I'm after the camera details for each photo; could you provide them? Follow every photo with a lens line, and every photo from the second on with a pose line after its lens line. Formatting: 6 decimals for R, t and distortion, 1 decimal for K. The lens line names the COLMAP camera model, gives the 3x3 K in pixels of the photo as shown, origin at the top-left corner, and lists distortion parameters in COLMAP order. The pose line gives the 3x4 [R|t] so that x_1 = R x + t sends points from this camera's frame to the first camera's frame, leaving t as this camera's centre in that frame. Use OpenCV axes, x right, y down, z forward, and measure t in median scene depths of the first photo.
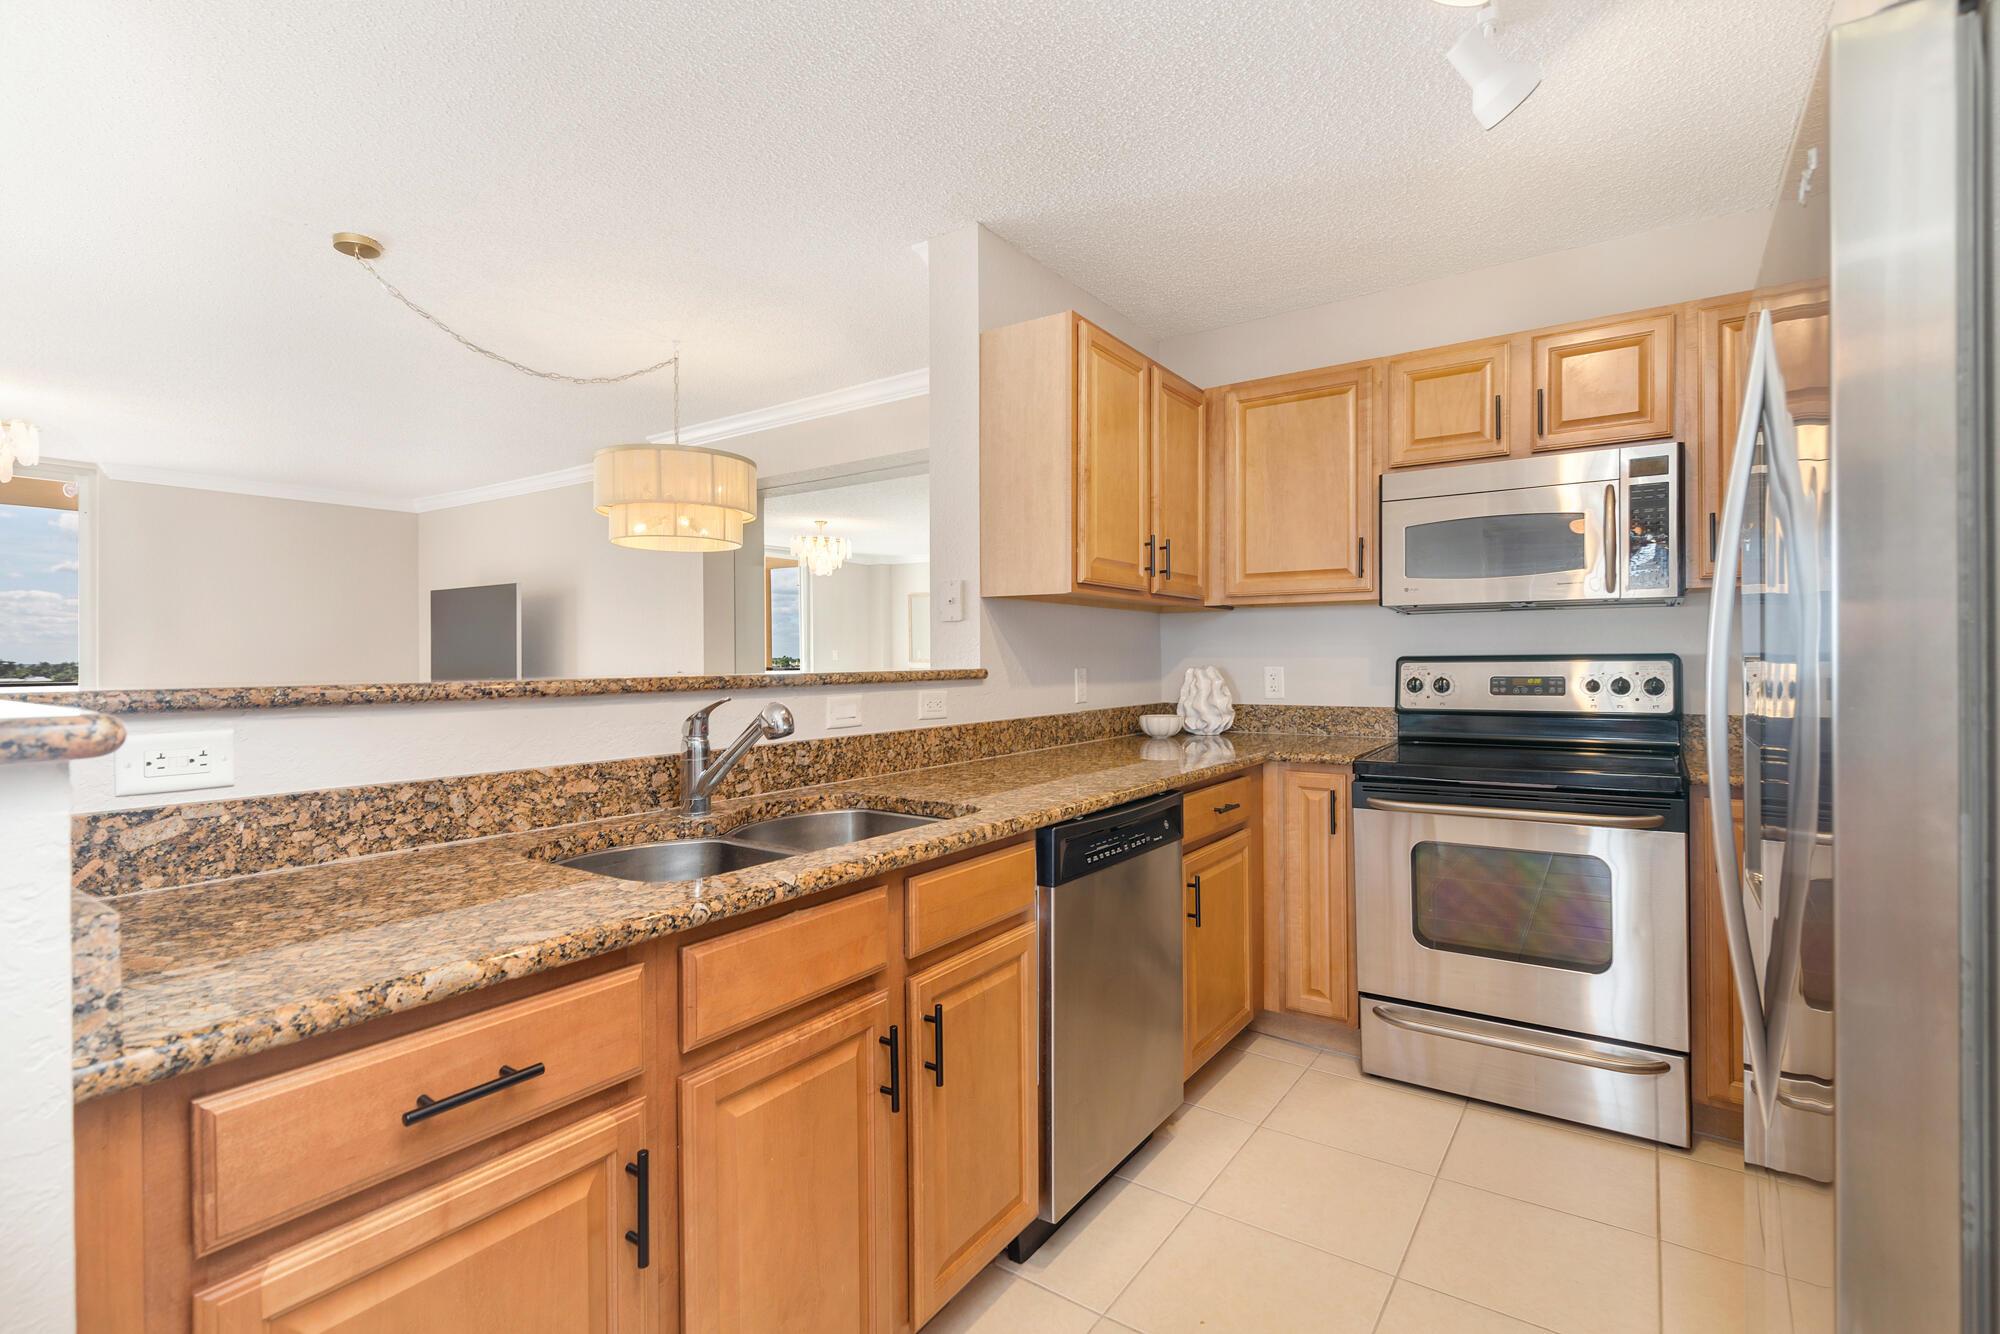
lens RADIAL K [[921.5, 0, 999.1], [0, 921.5, 676.5], [0, 0, 1]] dist [-0.000502, 0.000556]
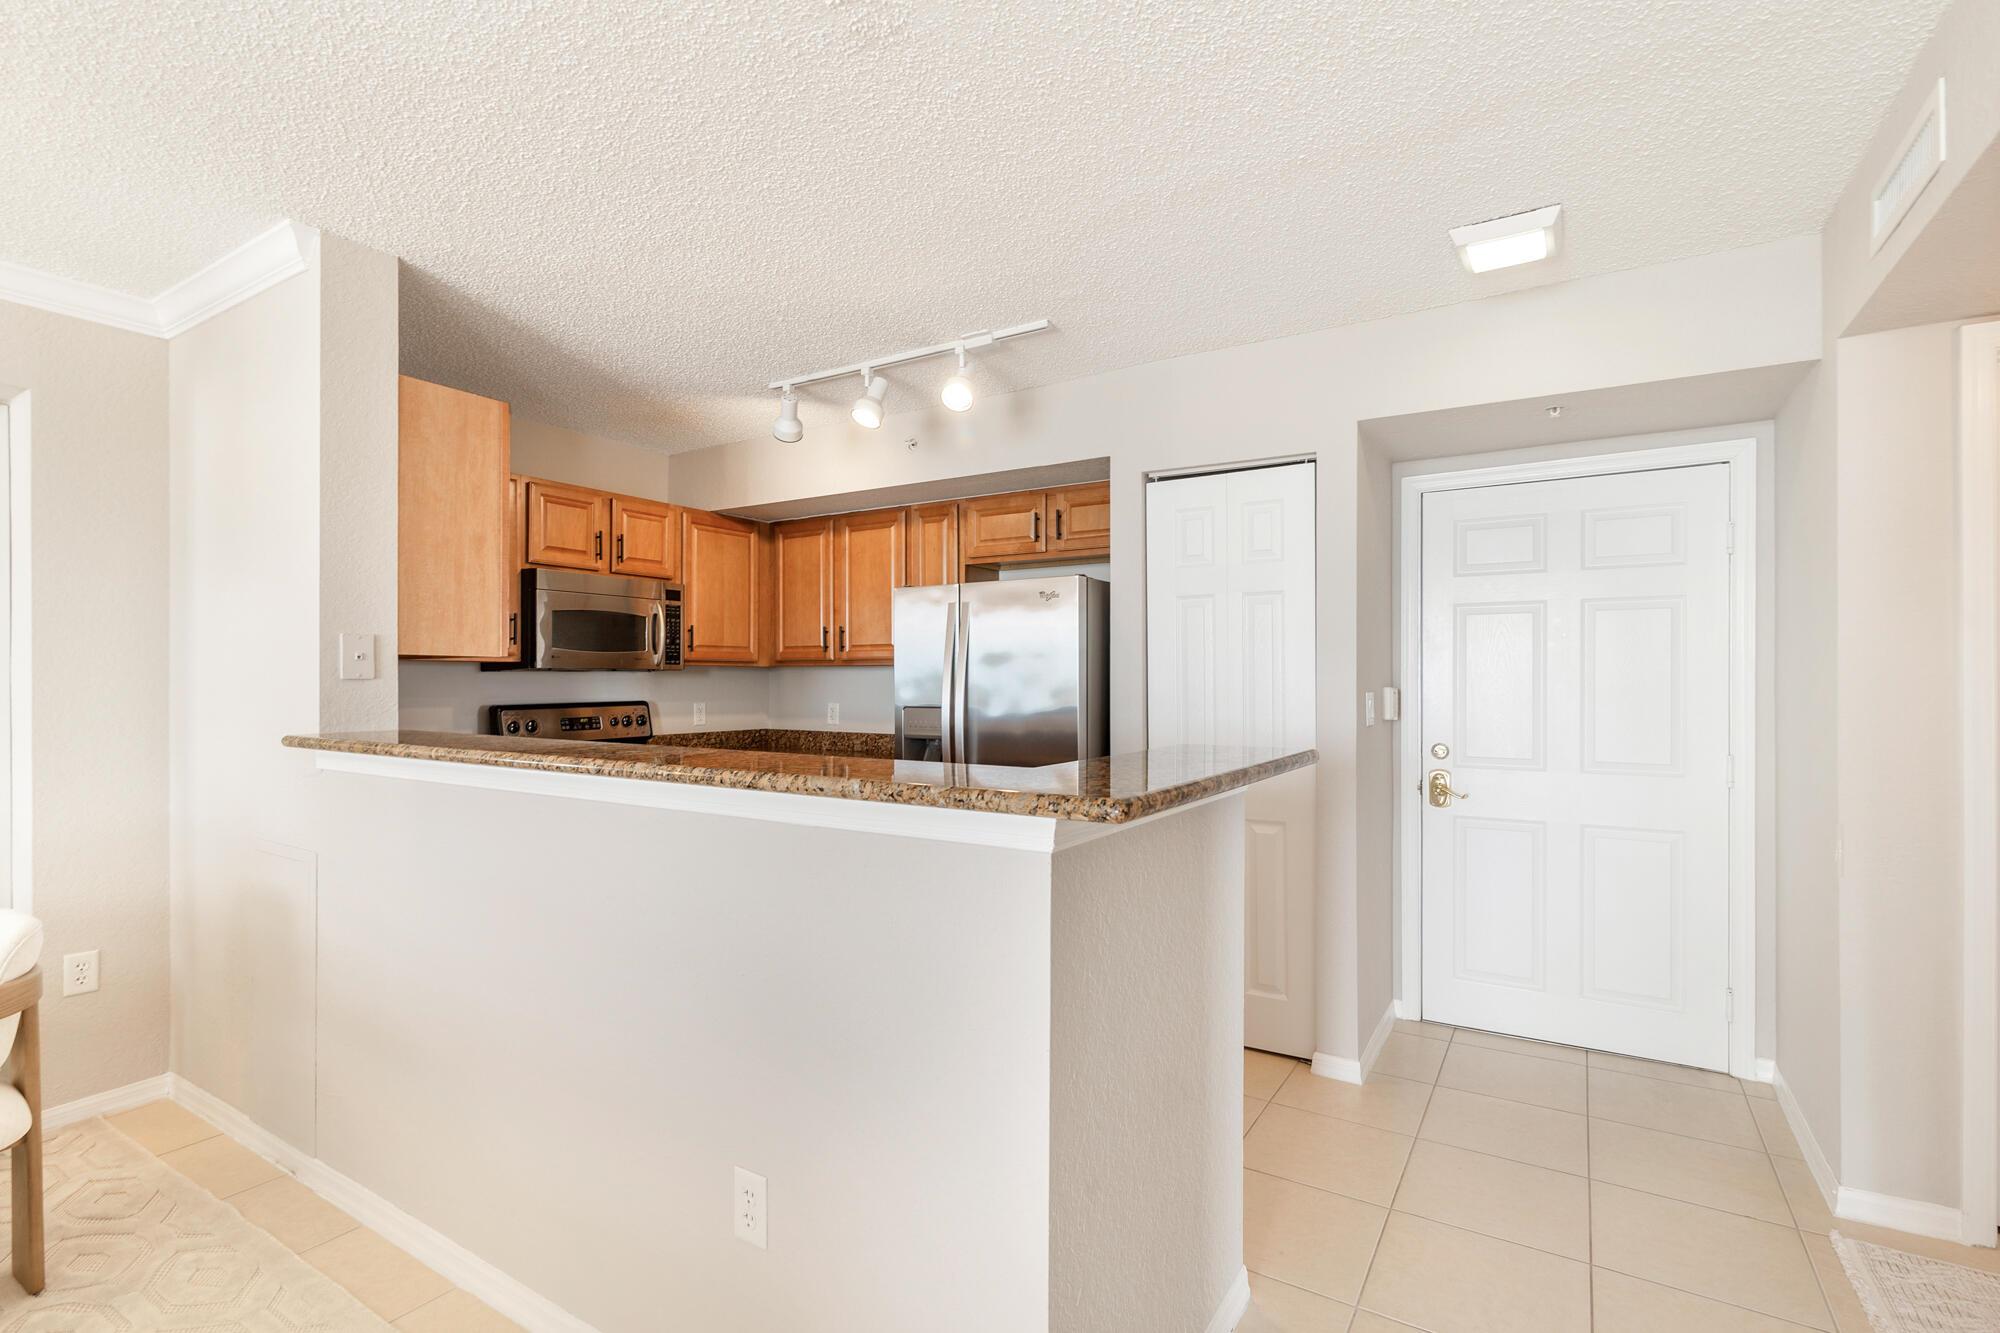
lens RADIAL K [[921.5, 0, 999.1], [0, 921.5, 676.0], [0, 0, 1]] dist [-0.000502, 0.000556]
pose [[-0.053066, 0.008404, 0.998556, -0.925030], [0.021763, 0.999737, -0.007257, -0.040561], [-0.998354, 0.021346, -0.053235, 0.406594]]
